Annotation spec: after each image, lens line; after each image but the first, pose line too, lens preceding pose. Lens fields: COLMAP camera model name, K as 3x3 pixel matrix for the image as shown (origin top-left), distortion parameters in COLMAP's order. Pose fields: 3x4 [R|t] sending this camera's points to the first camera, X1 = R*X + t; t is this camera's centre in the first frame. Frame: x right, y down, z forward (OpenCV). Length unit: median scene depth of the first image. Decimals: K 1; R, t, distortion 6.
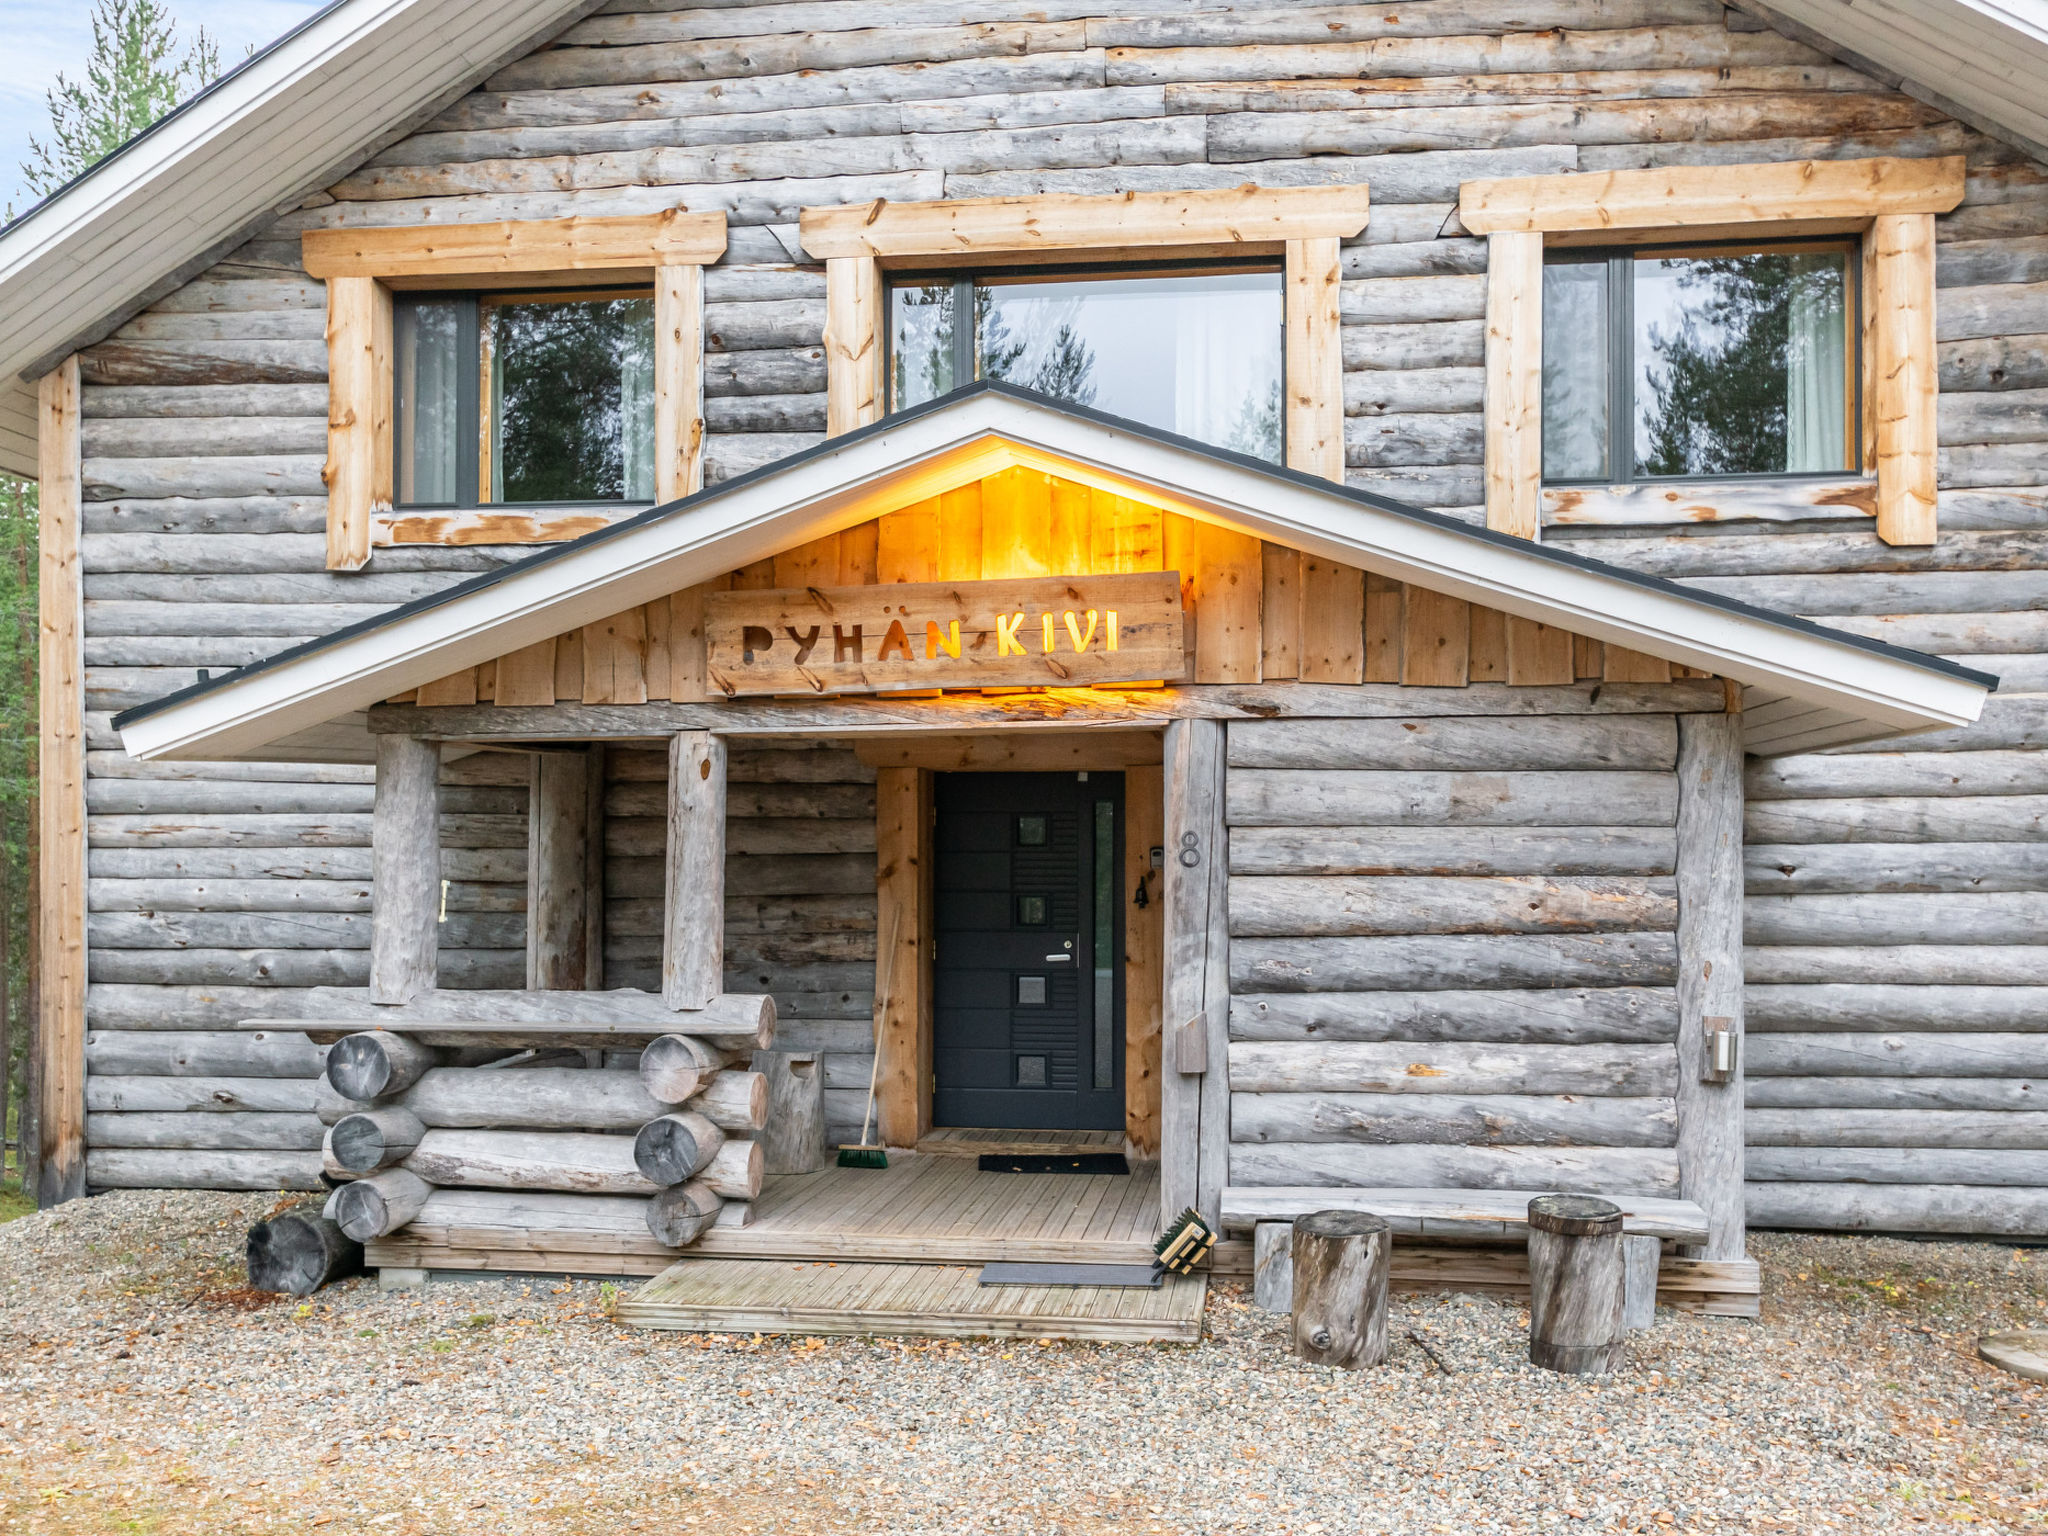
lens RADIAL K [[1919.5, 0, 1026.2], [0, 1919.5, 894.9], [0, 0, 1]] dist [0.017924, 0.000000]
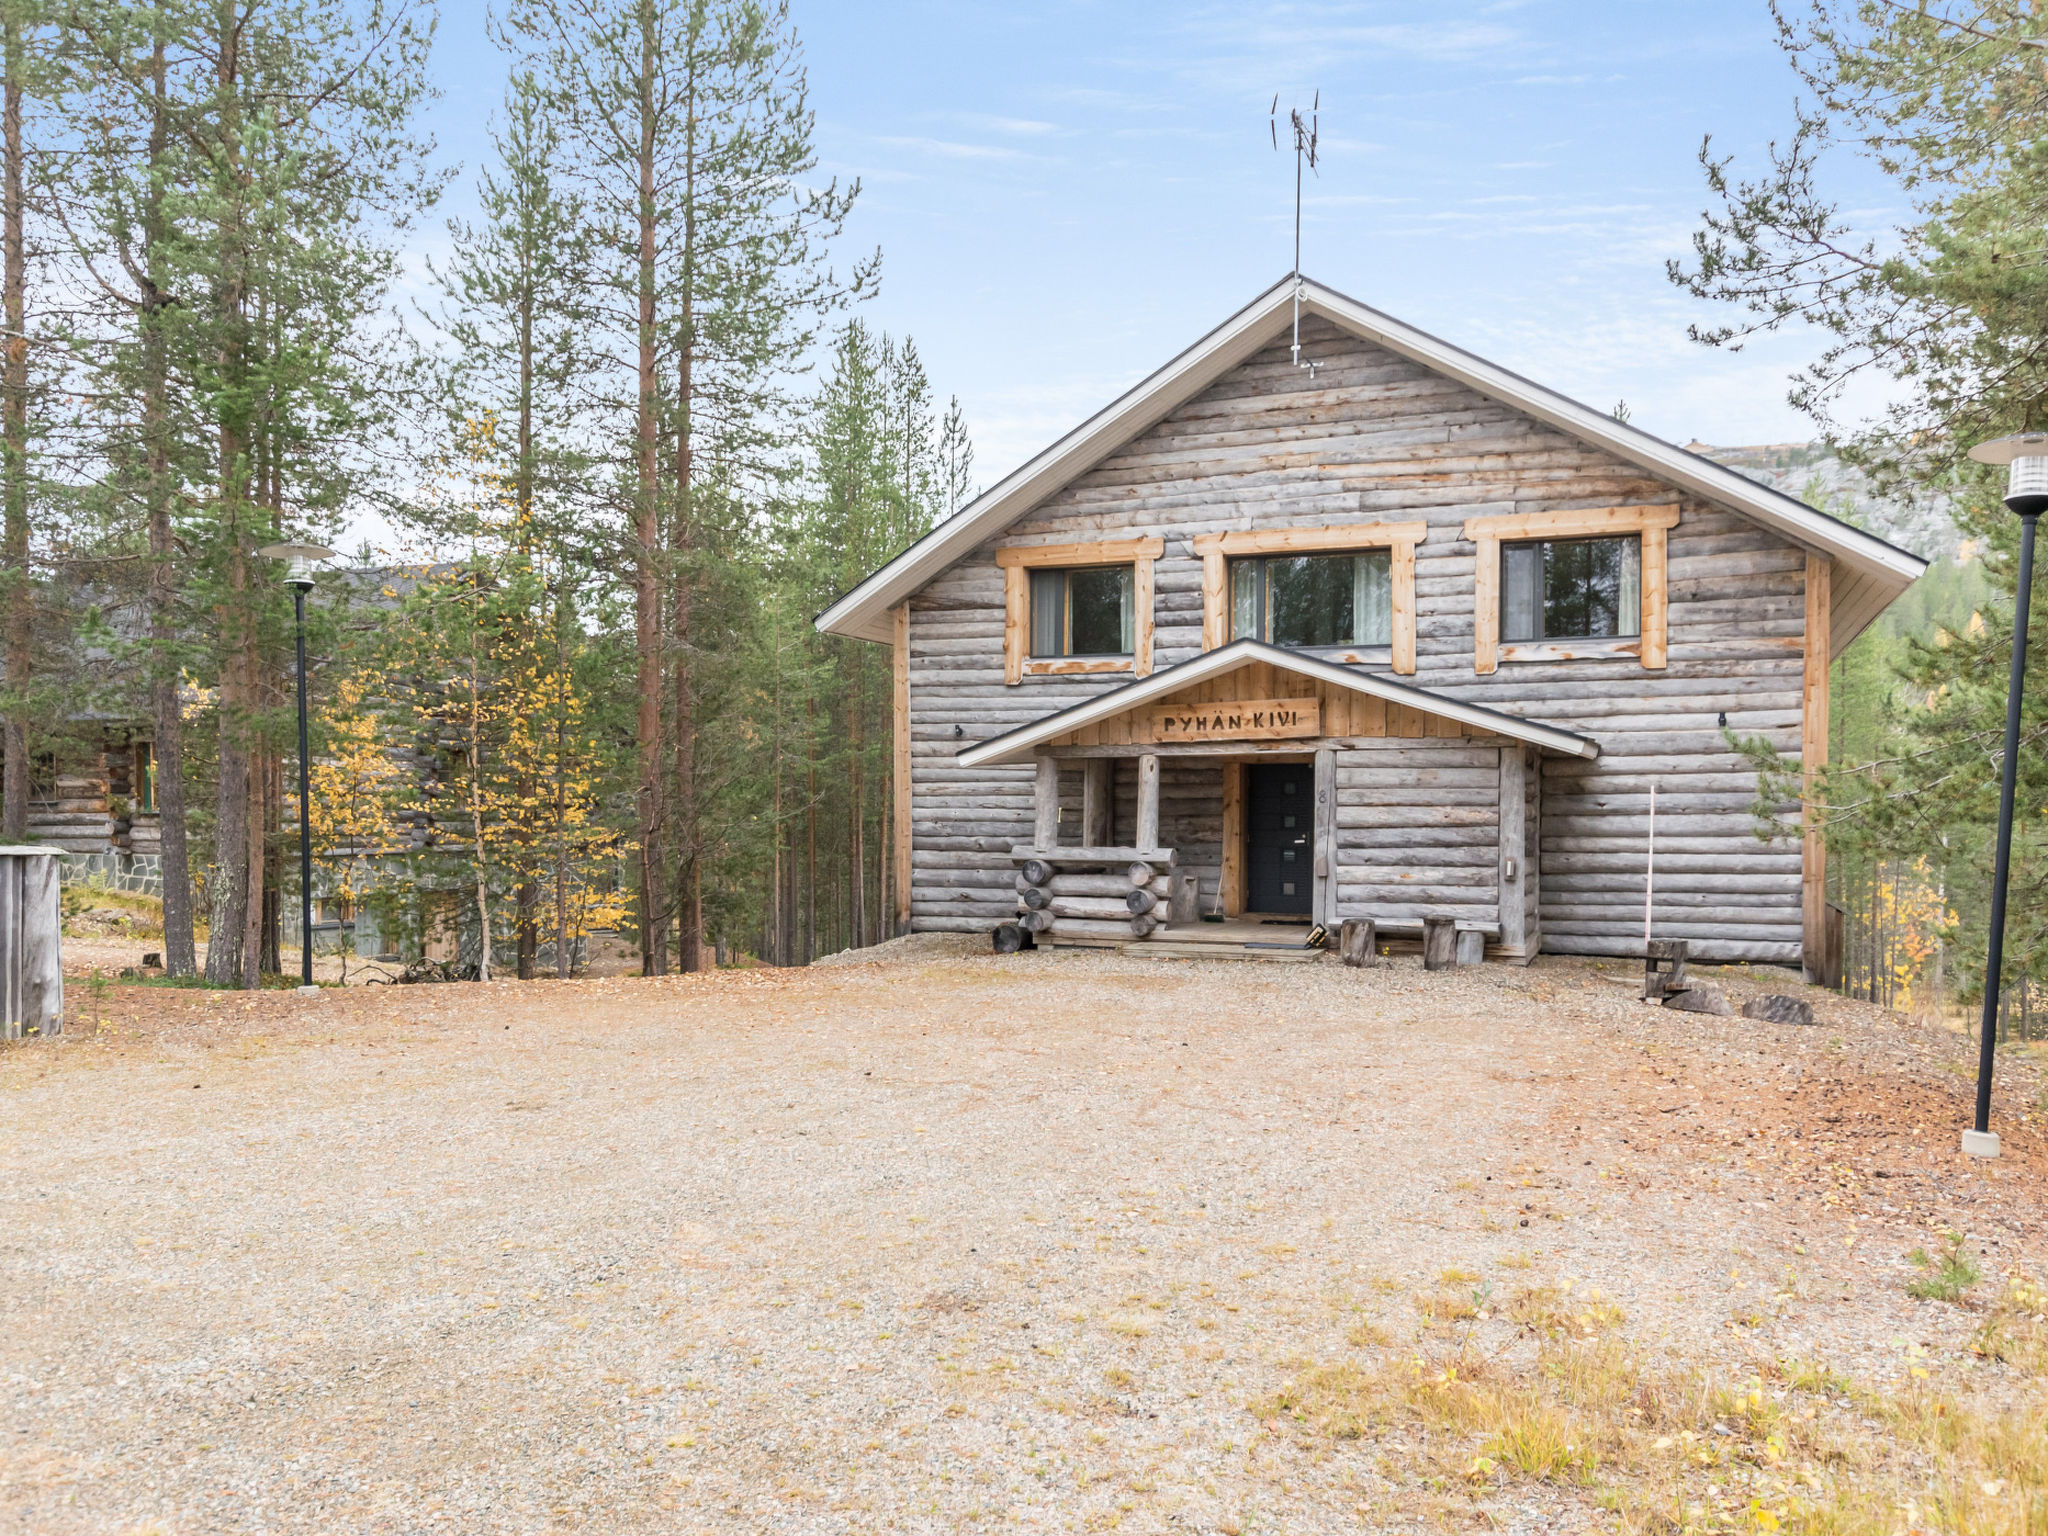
lens RADIAL K [[1571.2, 0, 1024.7], [0, 1571.2, 779.1], [0, 0, 1]] dist [-0.004608, -0.001763]
pose [[0.966594, -0.002950, -0.256296, 0.198870], [-0.005447, 0.999472, -0.032046, 0.020706], [0.256255, 0.032372, 0.966067, -1.039500]]
